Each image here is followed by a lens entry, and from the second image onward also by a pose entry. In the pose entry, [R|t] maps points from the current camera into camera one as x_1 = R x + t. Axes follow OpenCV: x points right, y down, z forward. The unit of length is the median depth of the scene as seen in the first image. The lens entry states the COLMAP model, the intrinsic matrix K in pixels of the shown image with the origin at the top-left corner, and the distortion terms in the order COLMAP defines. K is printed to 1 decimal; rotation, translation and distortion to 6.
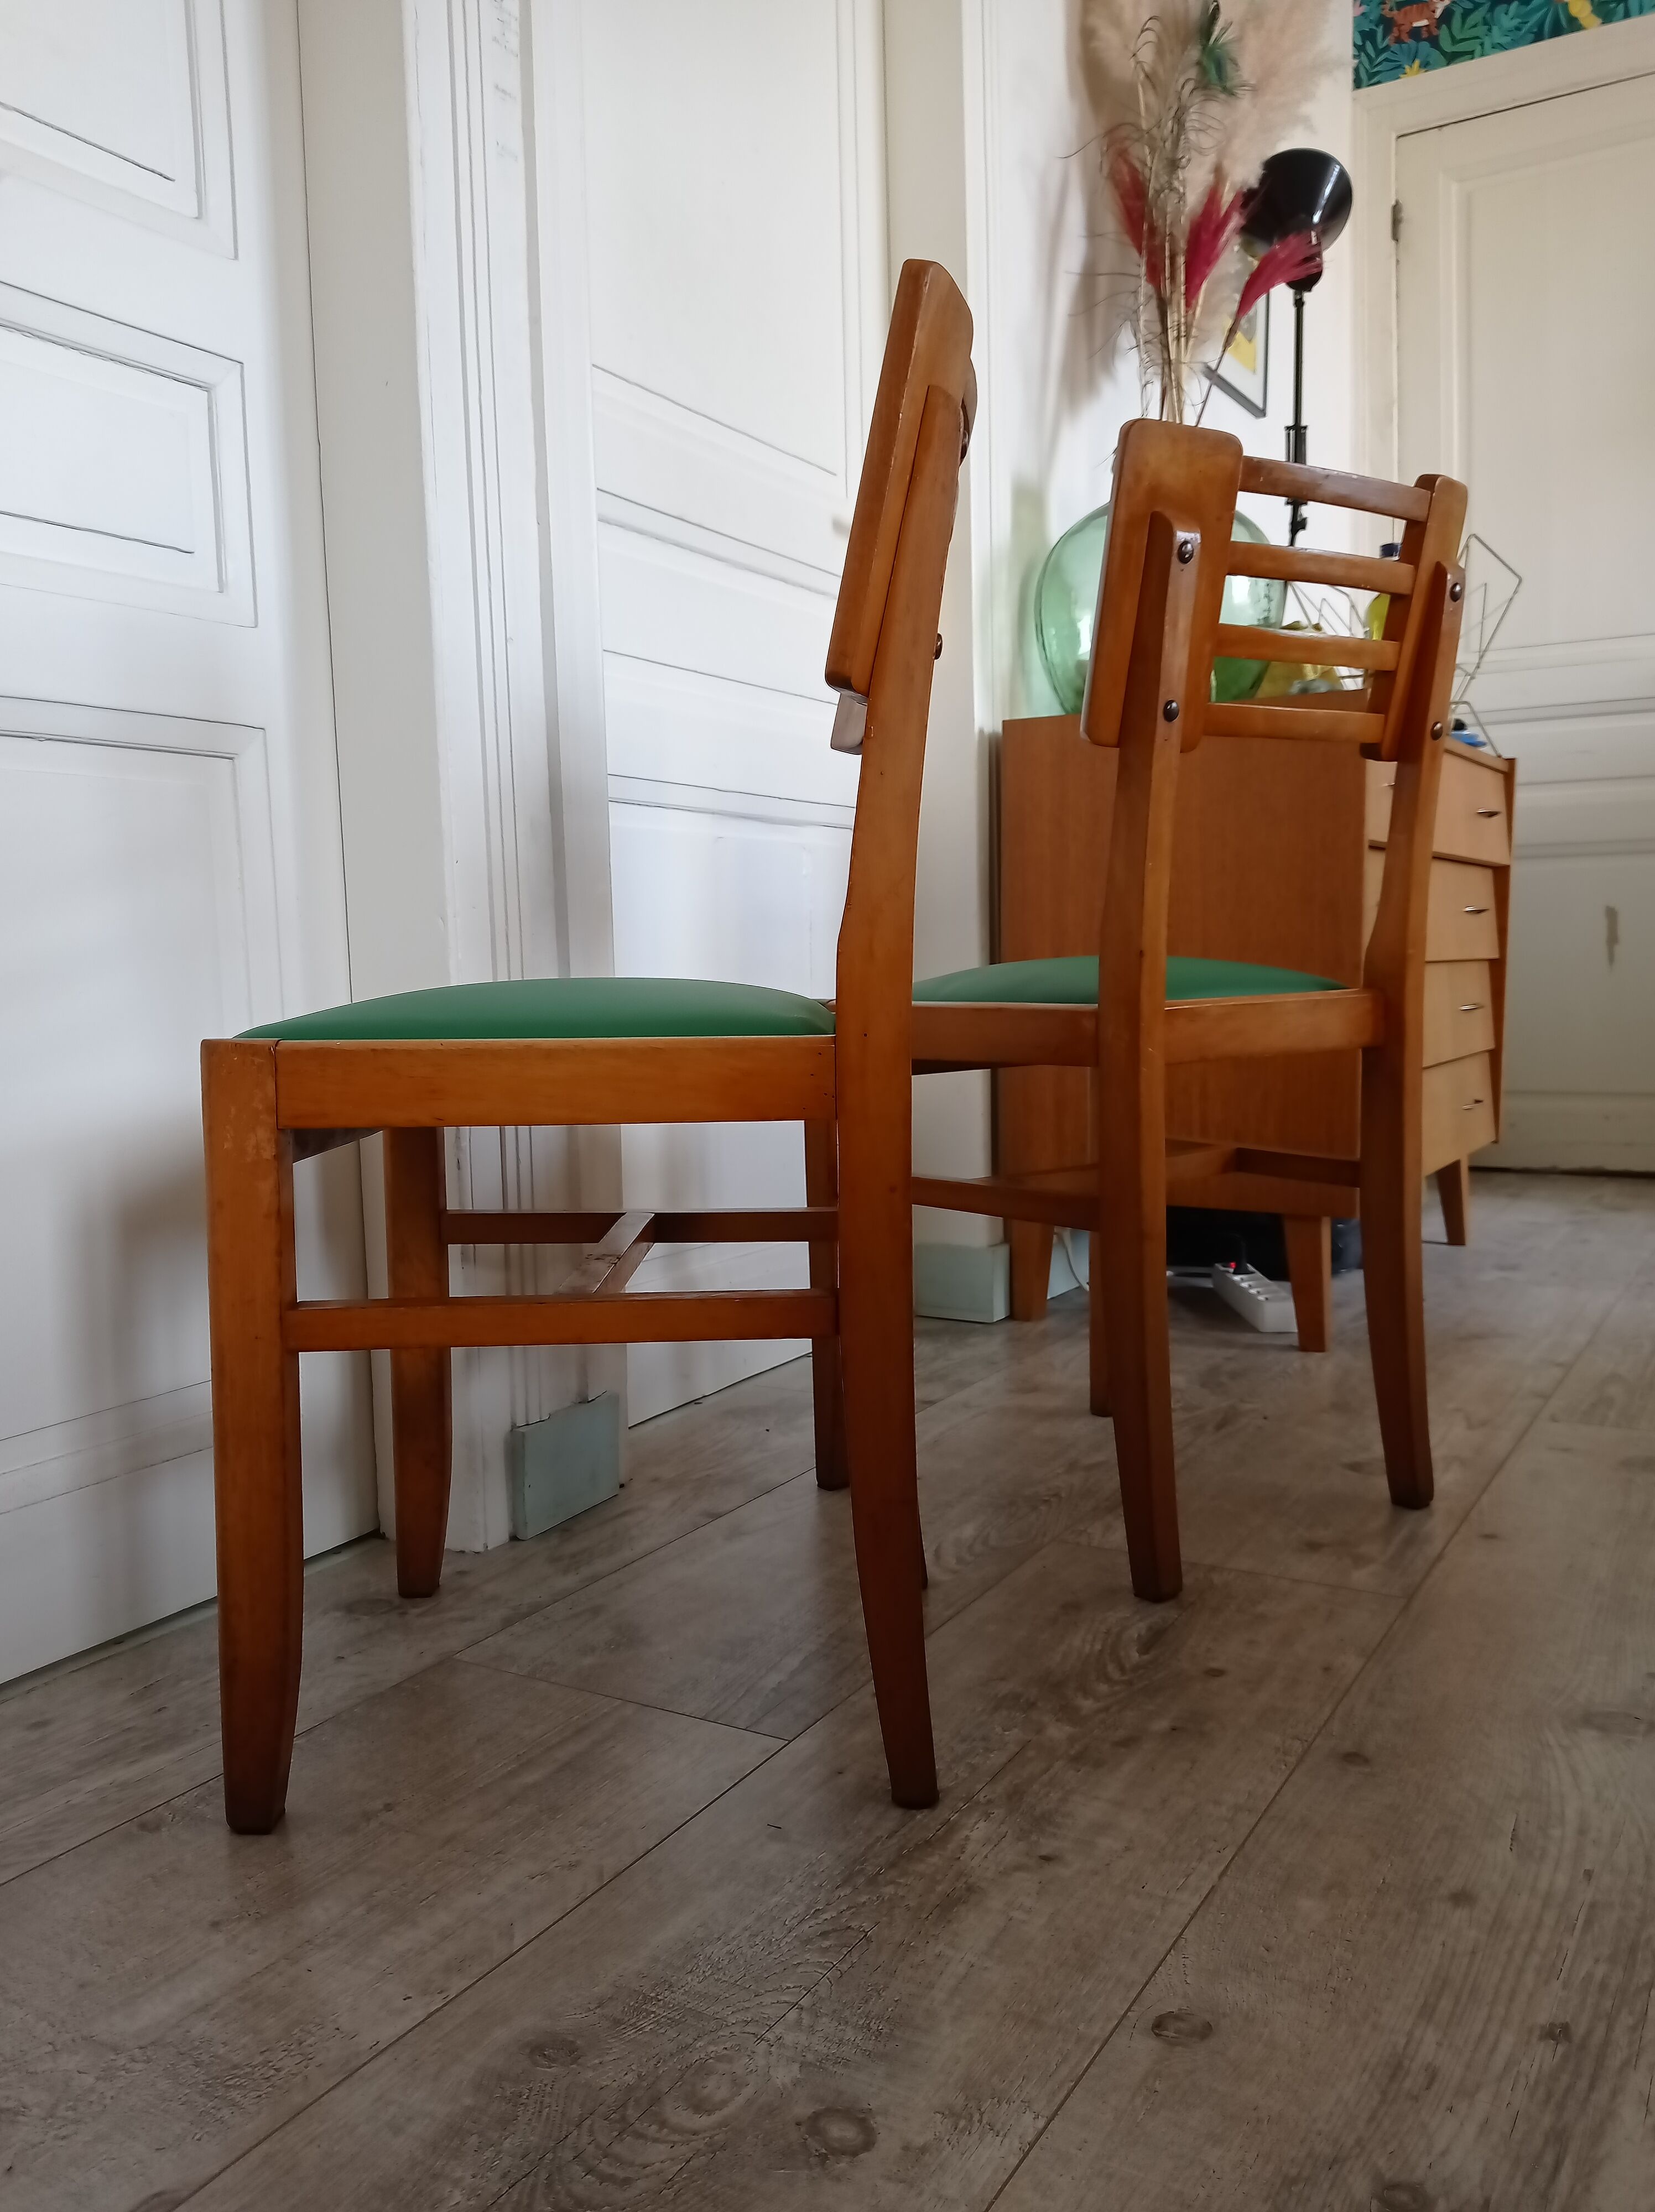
lens RADIAL K [[1751.1, 0, 821.9], [0, 1751.1, 1116.6], [0, 0, 1]] dist [0.100004, -0.197184]
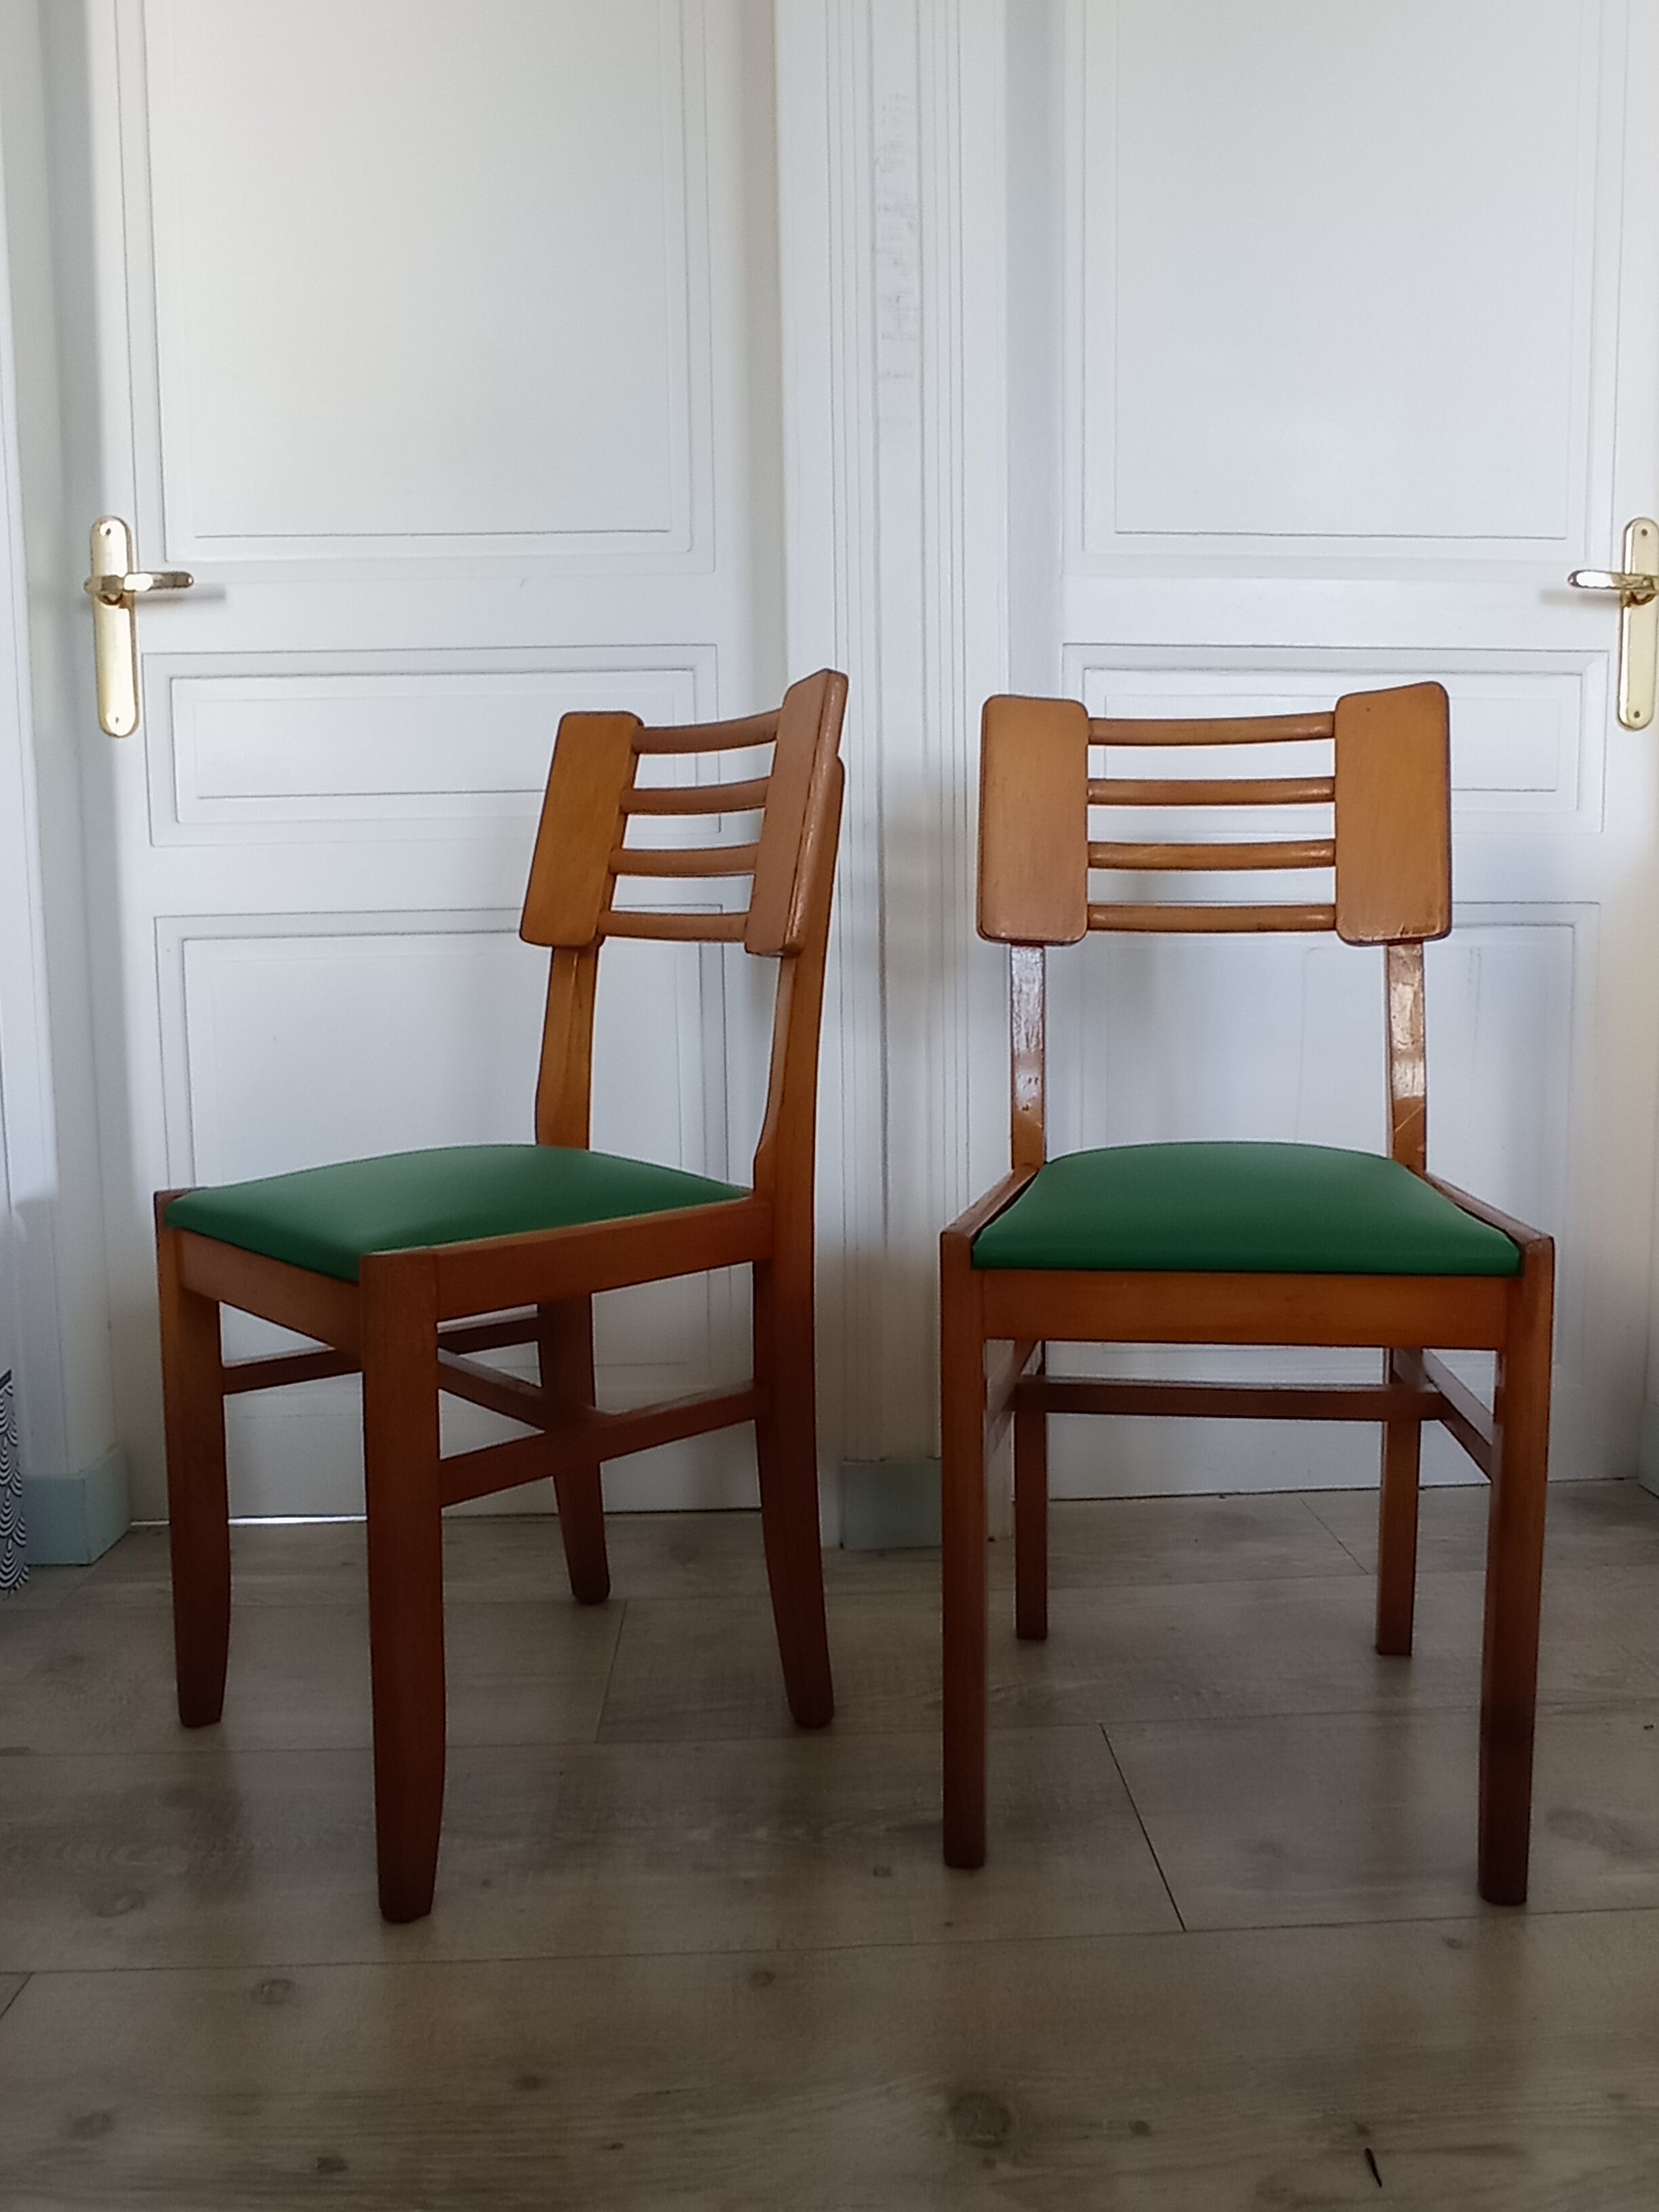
lens RADIAL K [[1651.0, 0, 846.3], [0, 1651.0, 1100.9], [0, 0, 1]] dist [-0.071697, 0.054603]
pose [[0.547814, 0.109408, -0.829415, 1.055771], [-0.081529, 0.993675, 0.077226, -0.228087], [0.832618, 0.025316, 0.553269, 0.493819]]
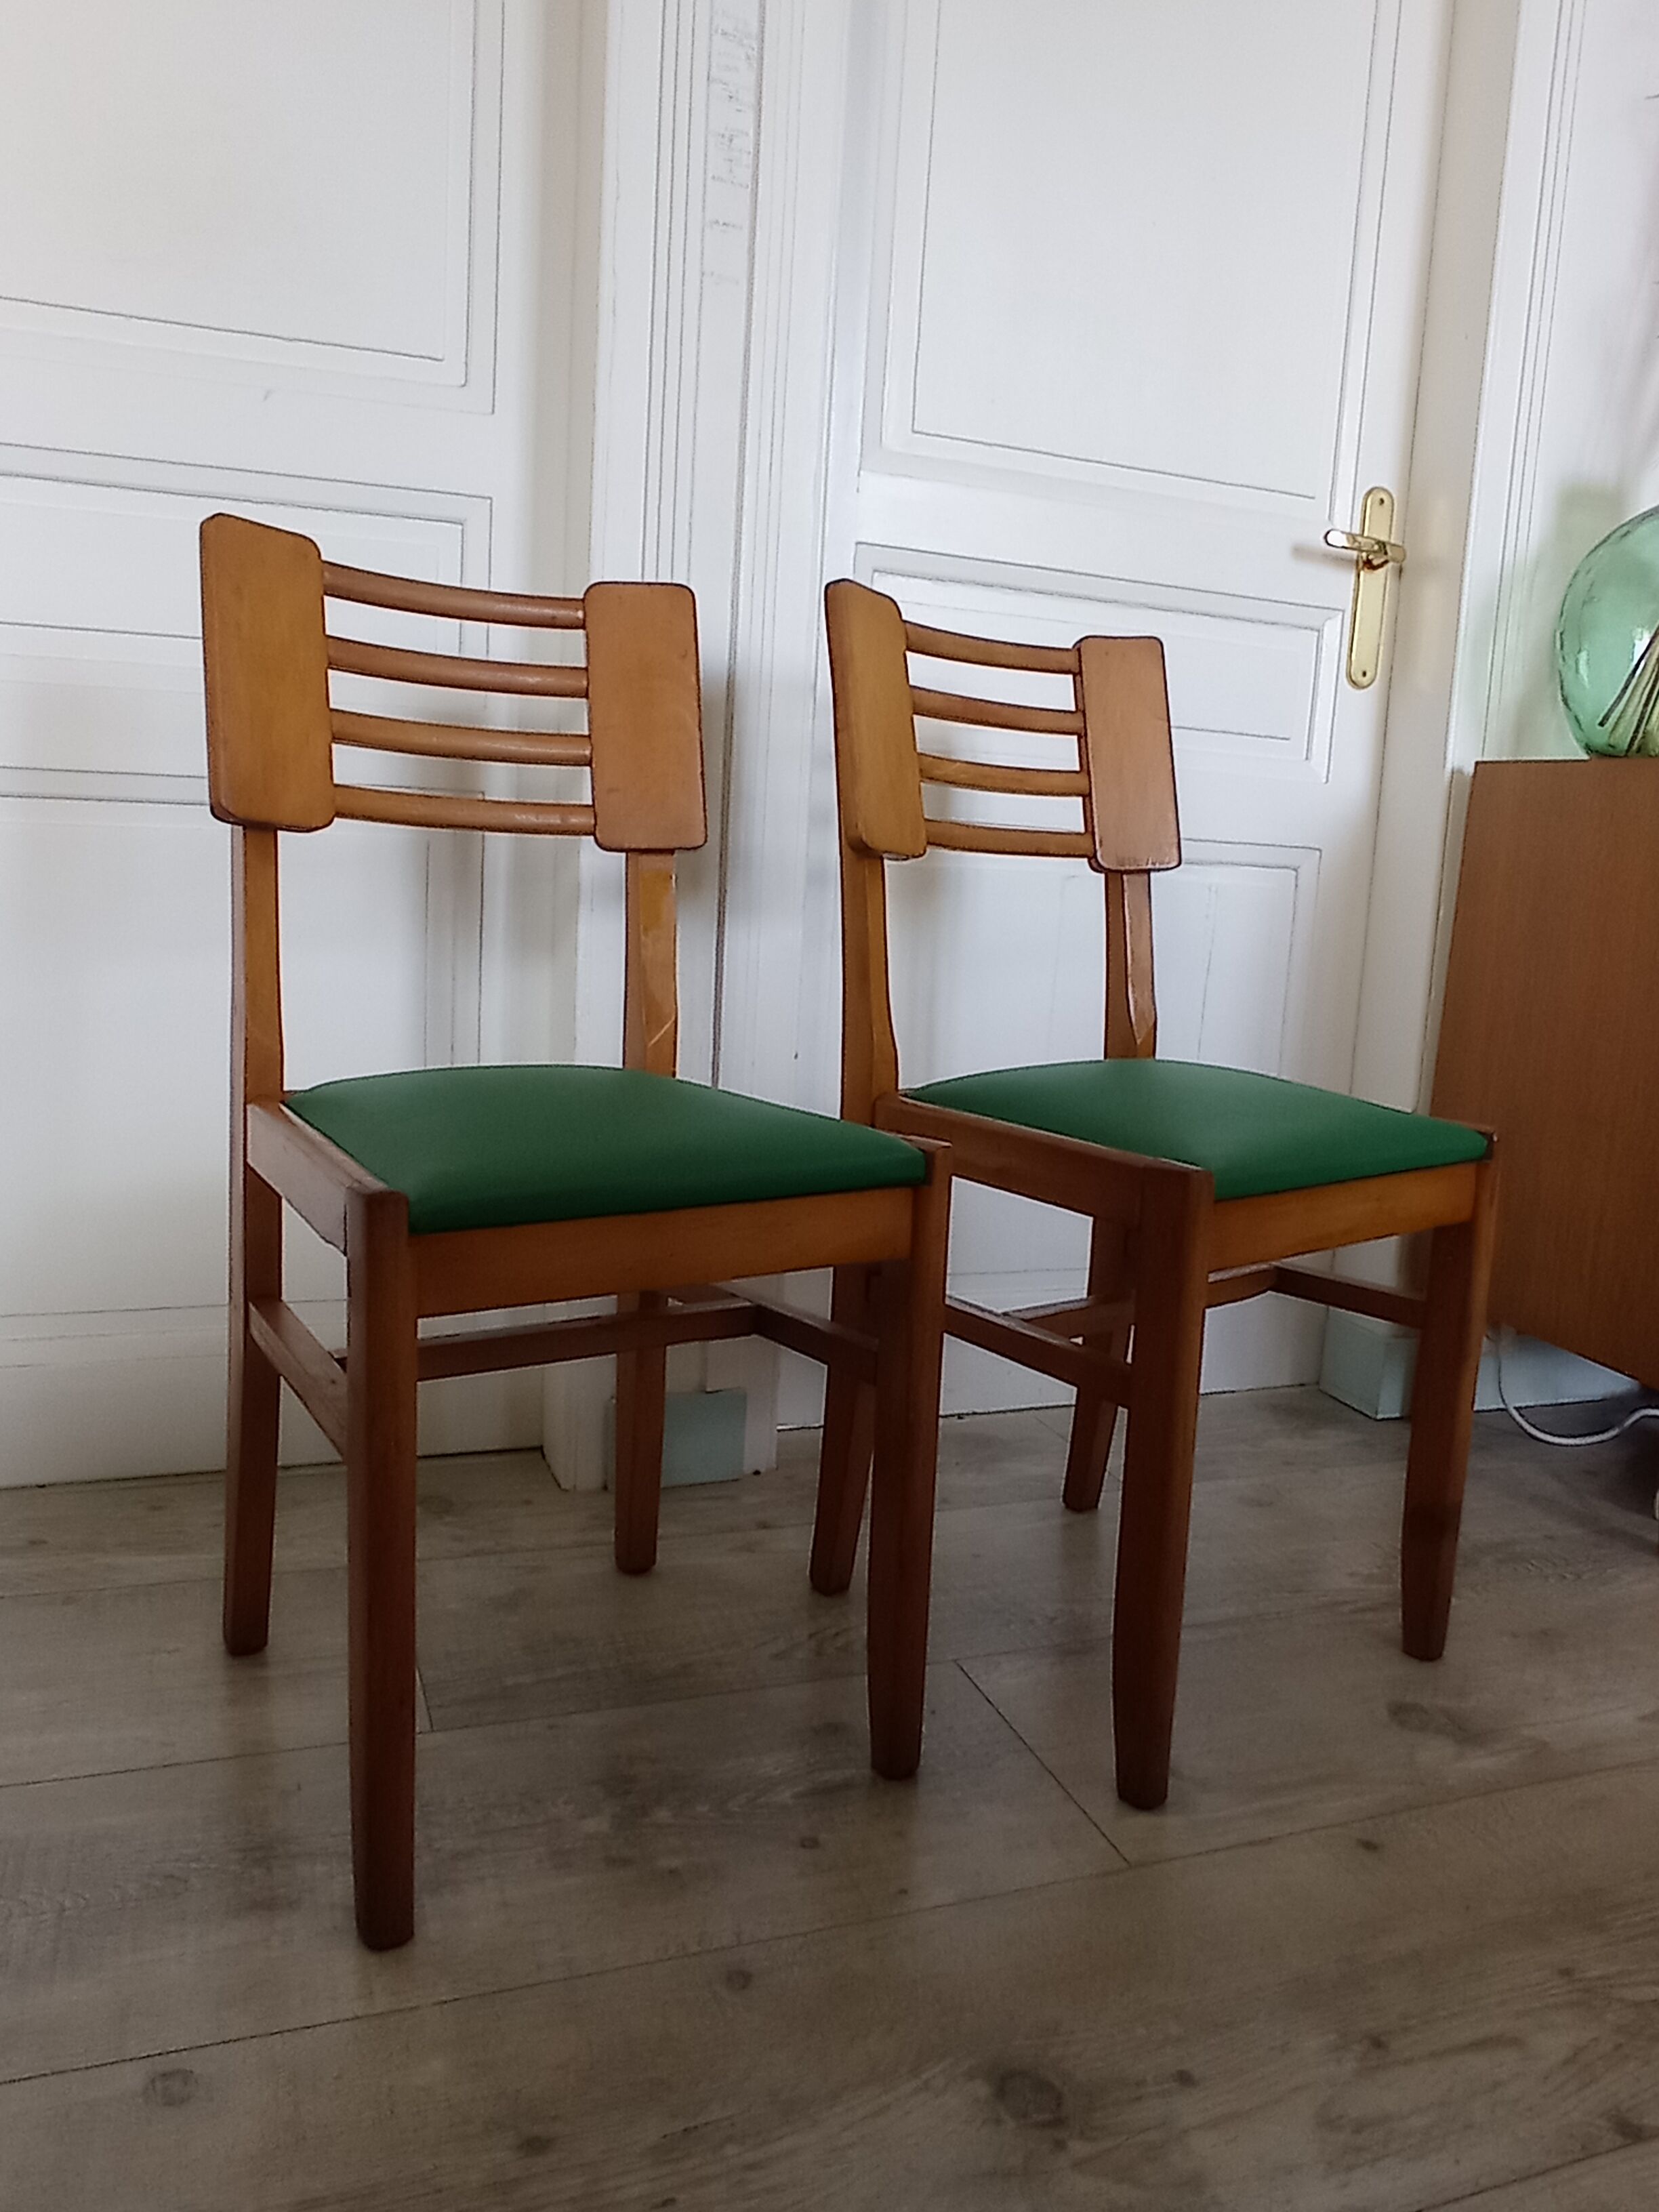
lens RADIAL K [[1635.1, 0, 845.8], [0, 1635.1, 1104.0], [0, 0, 1]] dist [-0.075611, 0.056259]
pose [[0.775192, 0.167424, -0.609136, 0.788530], [-0.133848, 0.985879, 0.100637, -0.198708], [0.617383, 0.003518, 0.786655, 0.347273]]
